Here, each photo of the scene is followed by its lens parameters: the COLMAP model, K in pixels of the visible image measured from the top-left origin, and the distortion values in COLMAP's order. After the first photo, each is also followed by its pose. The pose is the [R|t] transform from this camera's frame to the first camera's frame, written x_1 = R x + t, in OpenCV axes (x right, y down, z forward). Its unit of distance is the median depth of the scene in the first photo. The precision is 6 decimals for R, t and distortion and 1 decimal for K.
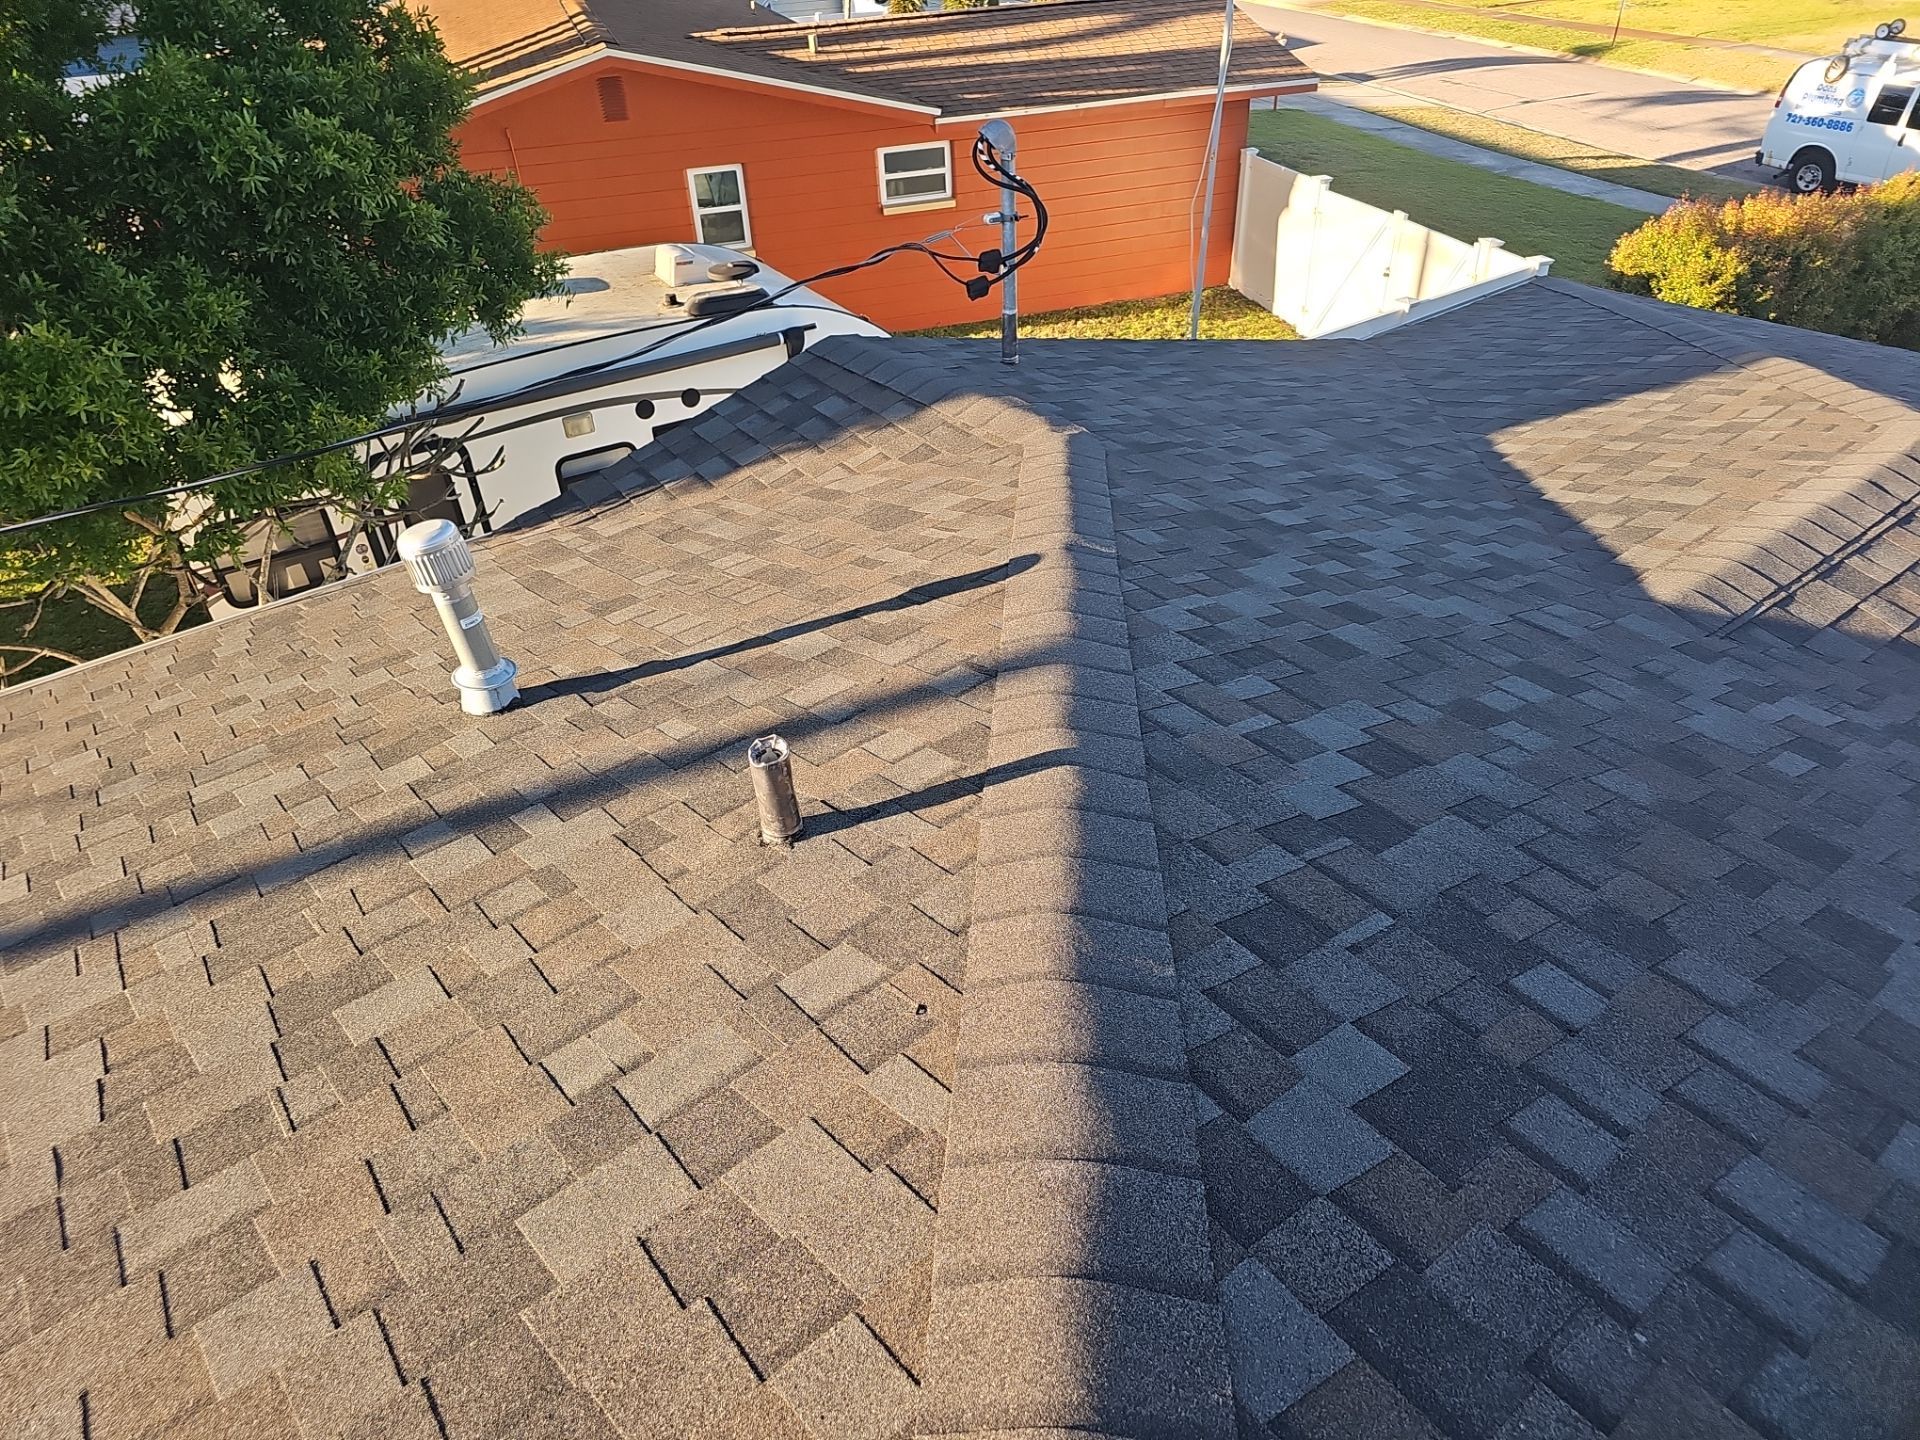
lens RADIAL K [[1221.4, 0, 960.0], [0, 1221.4, 720.0], [0, 0, 1]] dist [0.045694, -0.029300]
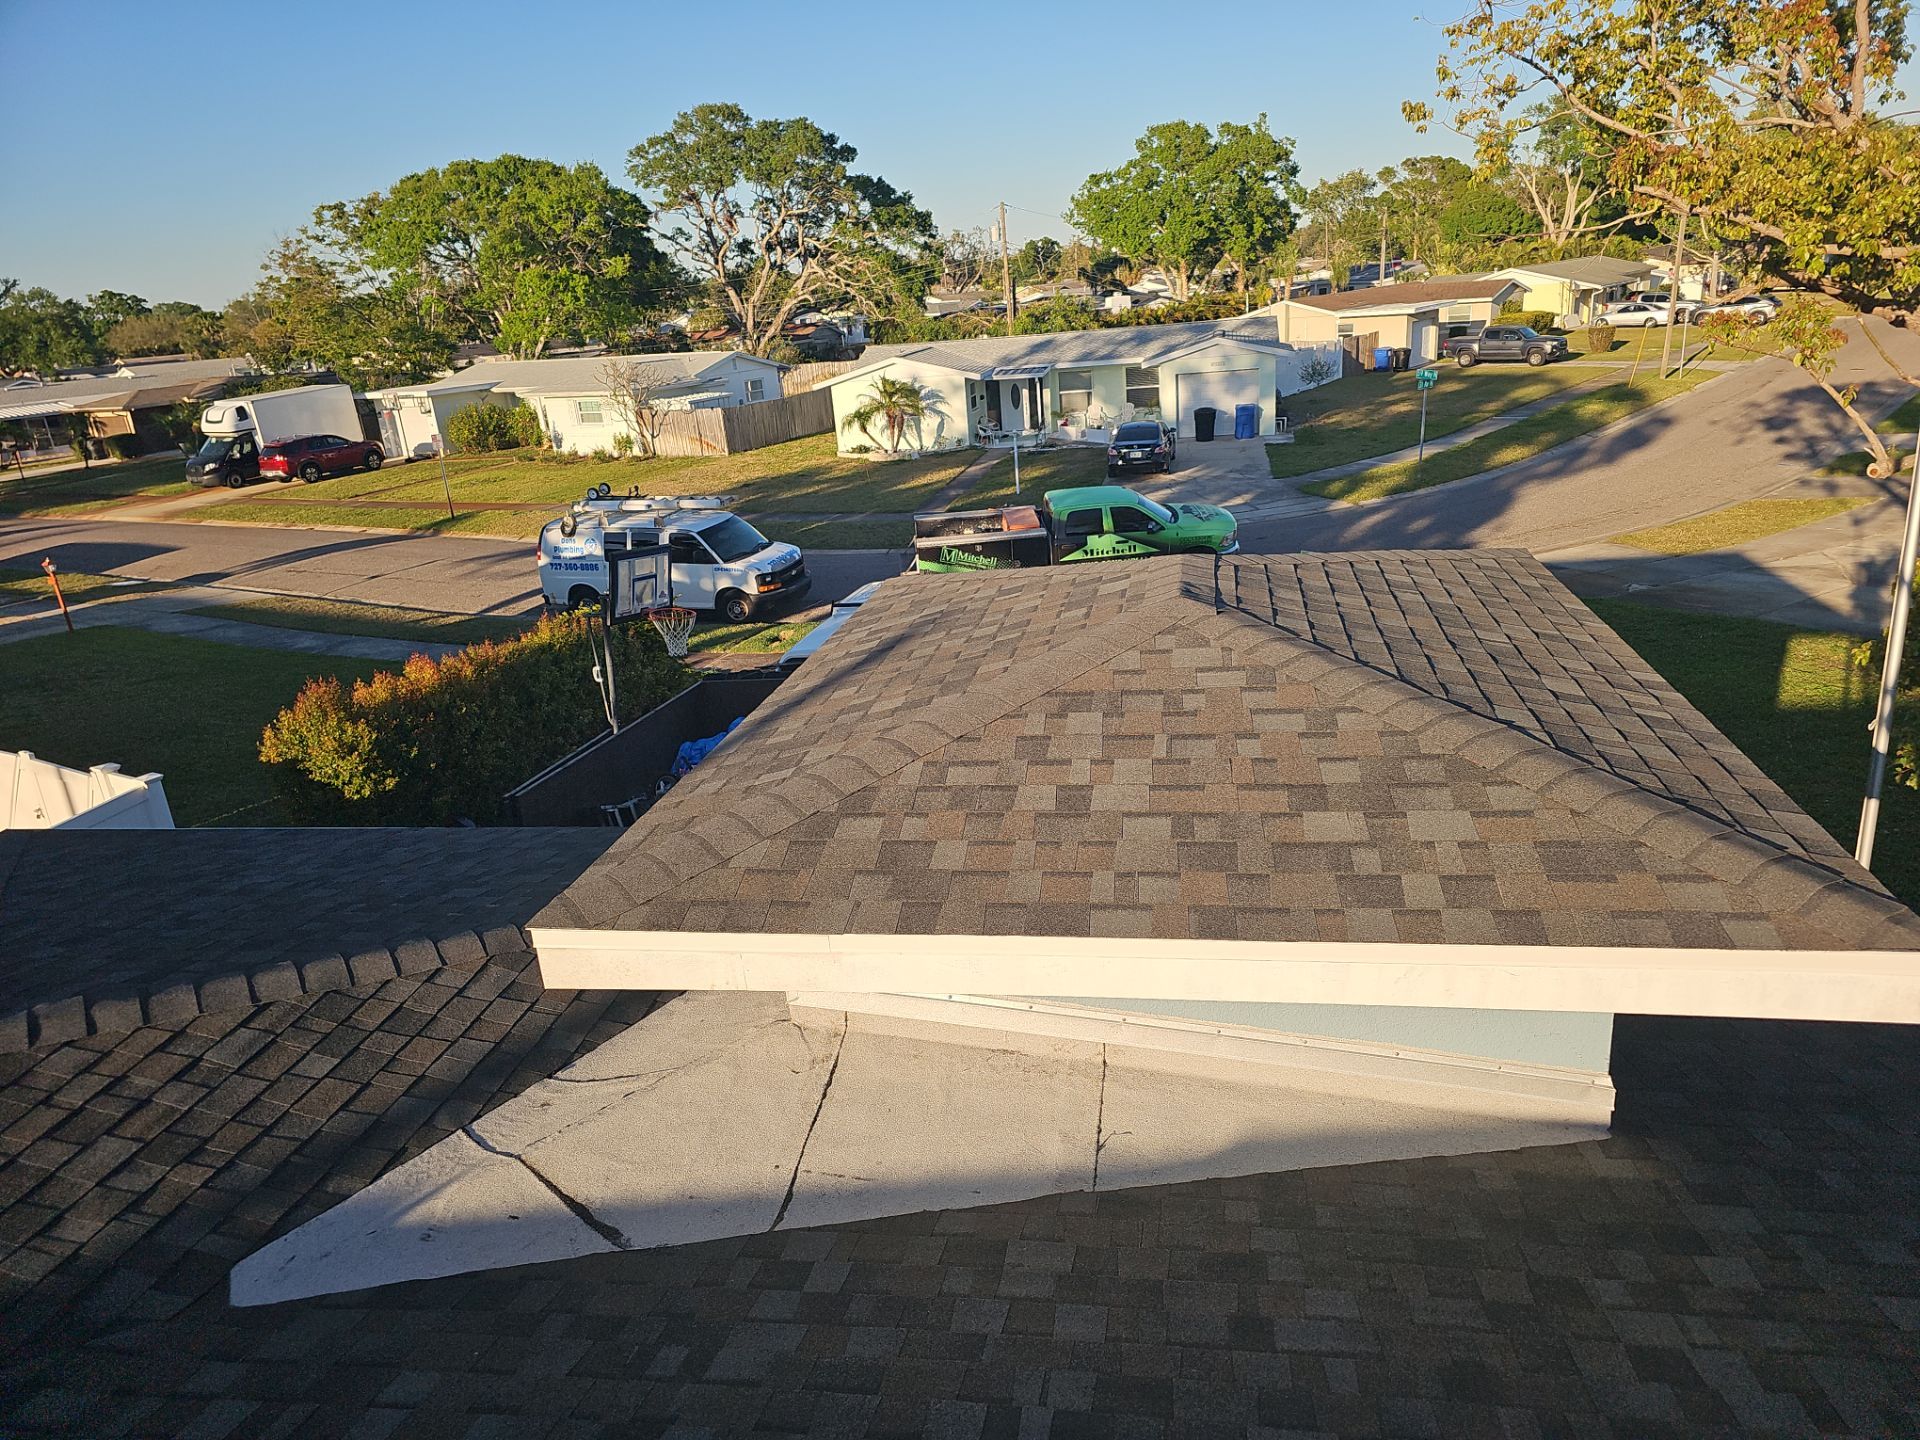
lens RADIAL K [[1242.7, 0, 967.7], [0, 1242.7, 723.8], [0, 0, 1]] dist [0.053114, -0.037995]
pose [[0.739619, -0.237368, 0.629777, 0.334242], [0.427355, 0.888526, -0.167000, 0.018097], [-0.519933, 0.392655, 0.758612, -0.068180]]
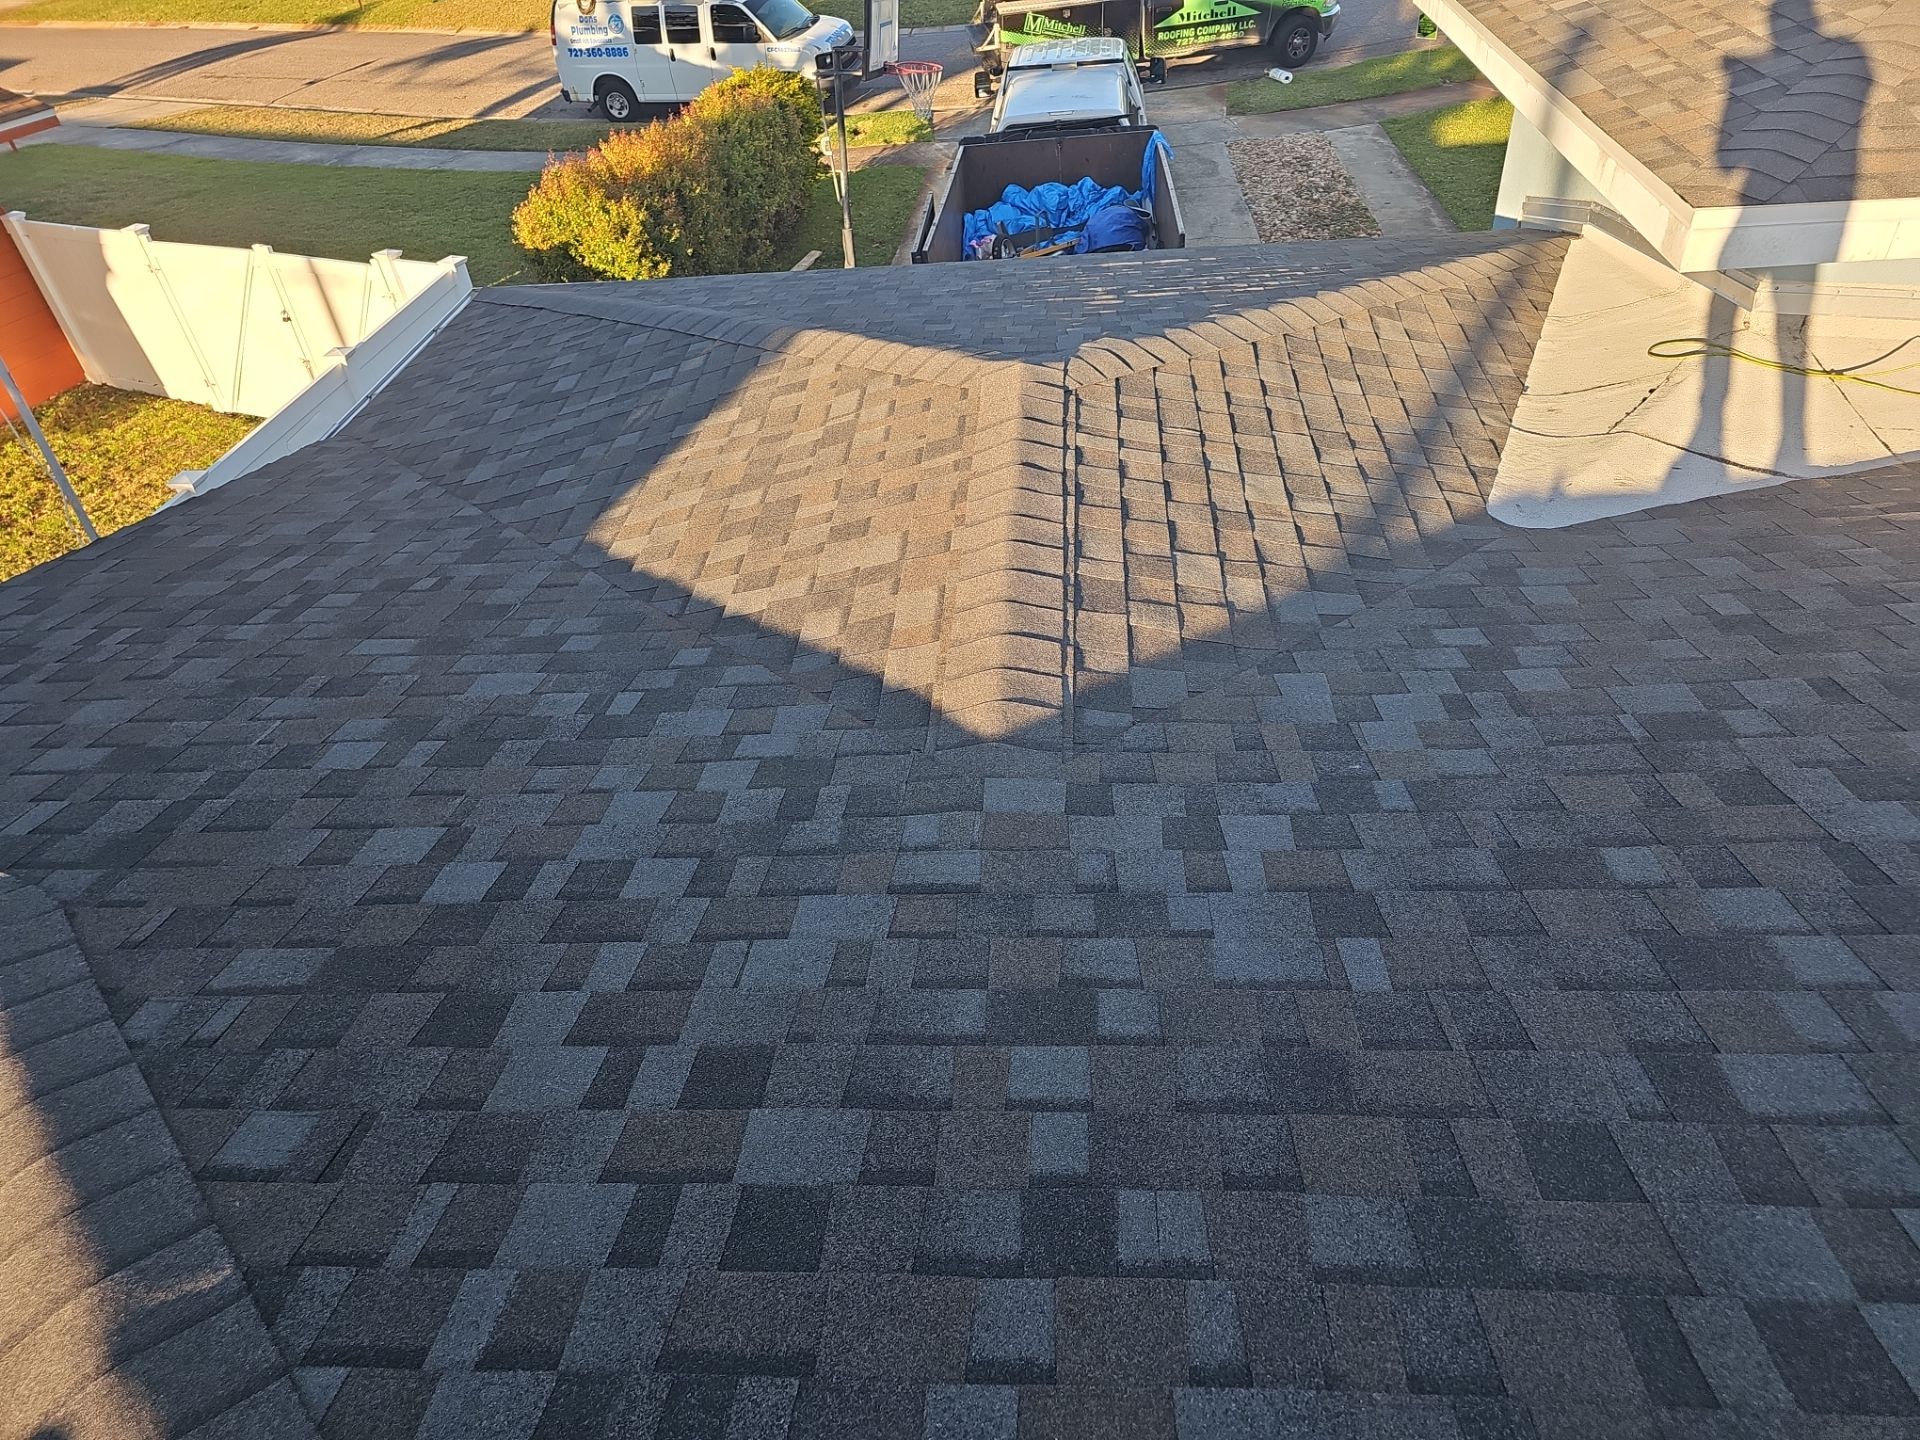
lens RADIAL K [[1242.7, 0, 967.7], [0, 1242.7, 723.8], [0, 0, 1]] dist [0.053114, -0.037995]
pose [[0.661236, -0.485483, 0.571903, 0.038189], [0.476598, 0.860599, 0.179510, -0.073691], [-0.579328, 0.153870, 0.800439, 0.119499]]
